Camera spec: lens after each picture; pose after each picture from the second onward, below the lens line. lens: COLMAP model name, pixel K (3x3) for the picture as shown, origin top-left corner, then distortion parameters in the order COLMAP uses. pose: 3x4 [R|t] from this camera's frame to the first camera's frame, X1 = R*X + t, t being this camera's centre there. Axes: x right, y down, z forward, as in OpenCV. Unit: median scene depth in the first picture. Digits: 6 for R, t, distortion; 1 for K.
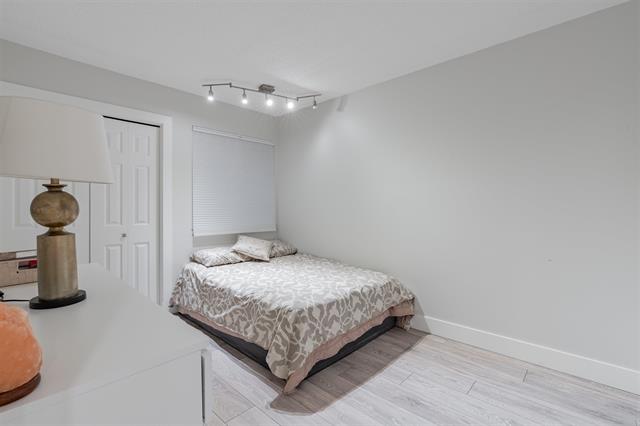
lens RADIAL K [[289.0, 0, 320.0], [0, 289.0, 213.0], [0, 0, 1]] dist [-0.003488, 0.000140]
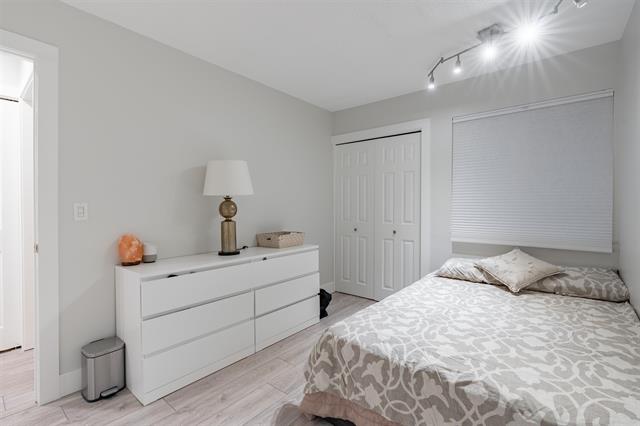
lens RADIAL K [[289.0, 0, 320.0], [0, 289.0, 213.0], [0, 0, 1]] dist [-0.003488, 0.000140]
pose [[0.083081, 0.018894, -0.996364, 0.624211], [-0.022775, 0.999595, 0.017056, -0.018741], [0.996282, 0.021275, 0.083478, 0.755859]]
